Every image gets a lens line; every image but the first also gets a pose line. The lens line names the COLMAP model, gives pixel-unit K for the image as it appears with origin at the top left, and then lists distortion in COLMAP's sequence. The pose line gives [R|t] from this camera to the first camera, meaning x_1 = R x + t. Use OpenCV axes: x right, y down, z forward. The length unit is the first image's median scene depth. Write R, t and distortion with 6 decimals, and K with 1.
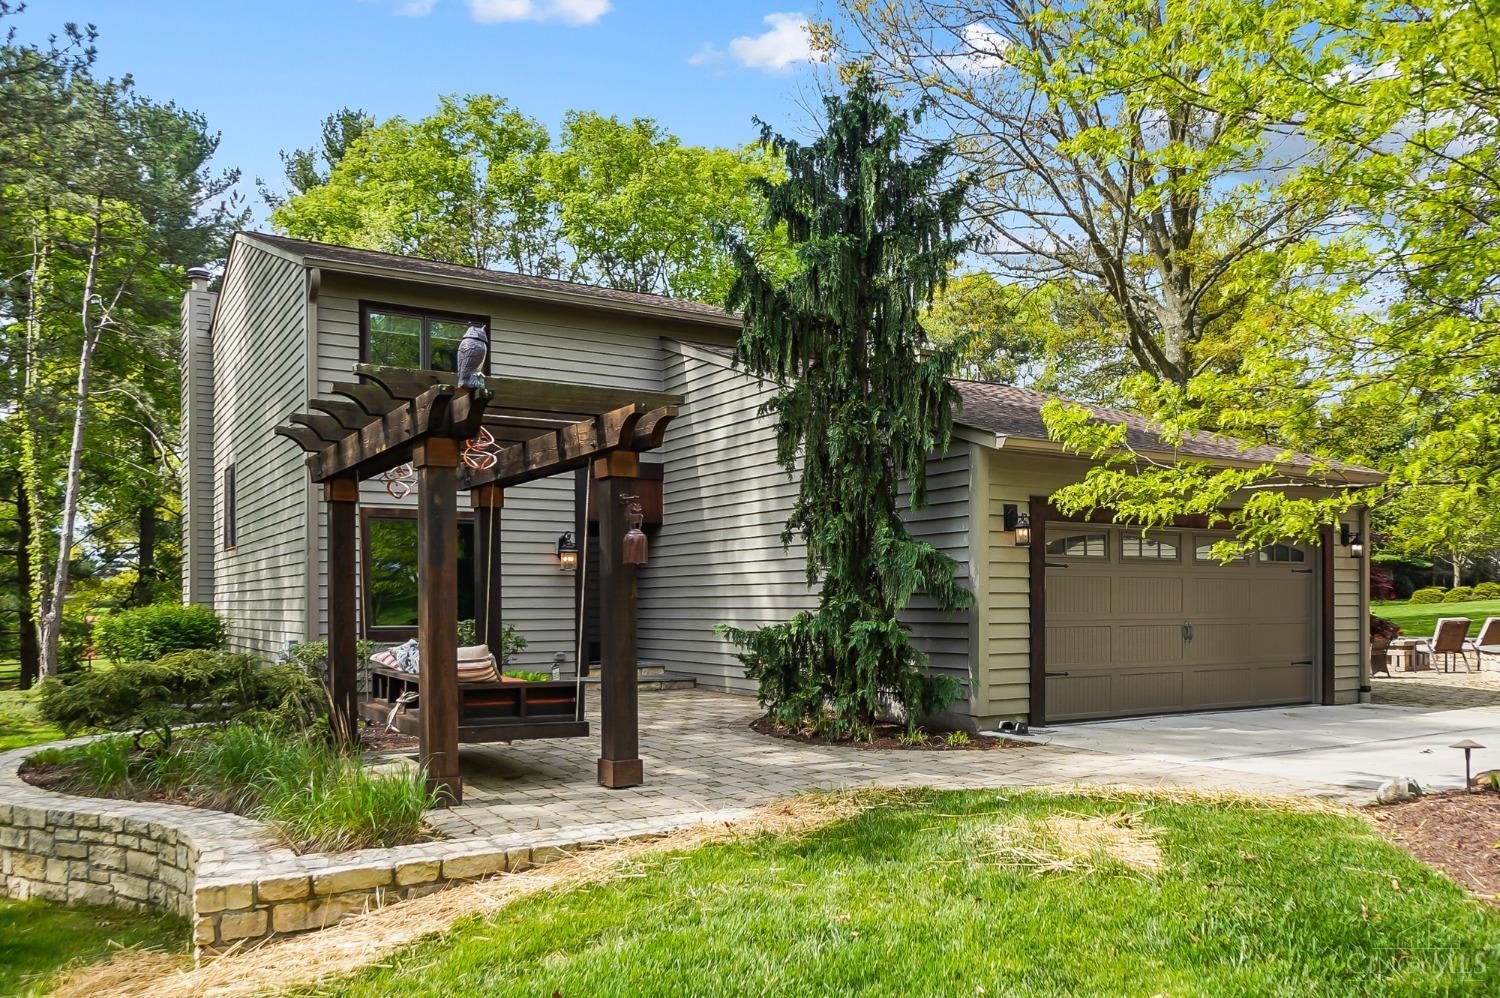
lens RADIAL K [[1071.3, 0, 751.3], [0, 1071.3, 496.1], [0, 0, 1]] dist [-0.000189, 0.003688]
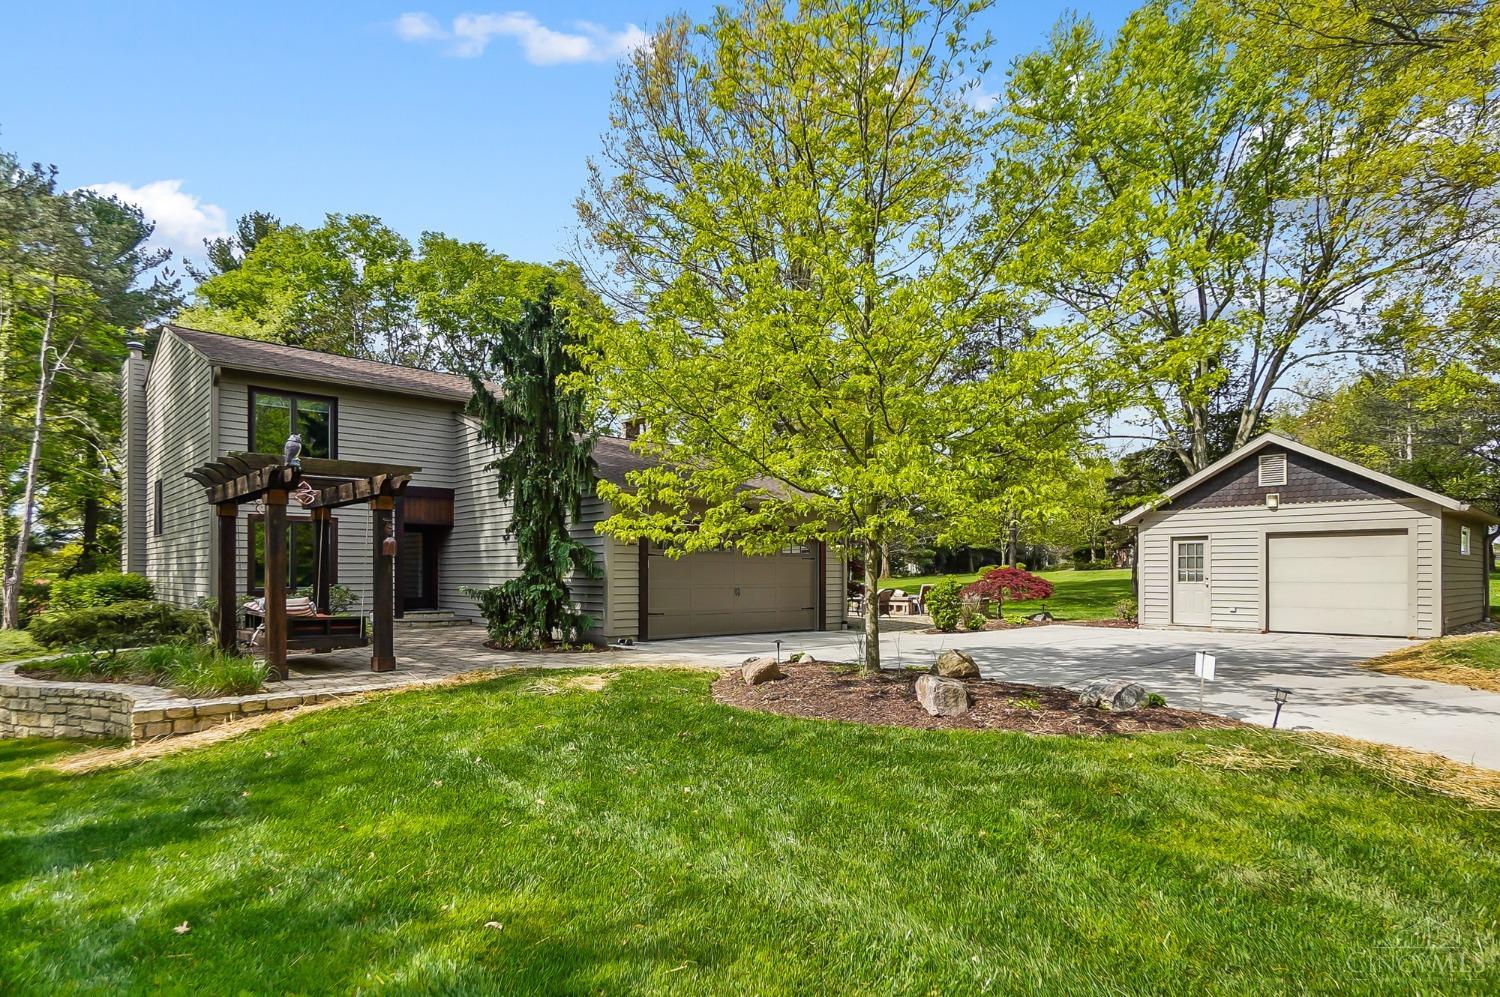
lens RADIAL K [[798.5, 0, 750.2], [0, 798.5, 511.7], [0, 0, 1]] dist [0.003802, -0.001421]
pose [[0.983677, 0.019201, 0.178917, 0.194193], [-0.023633, 0.999464, 0.022671, -0.044833], [-0.178386, -0.026530, 0.983603, -0.378318]]
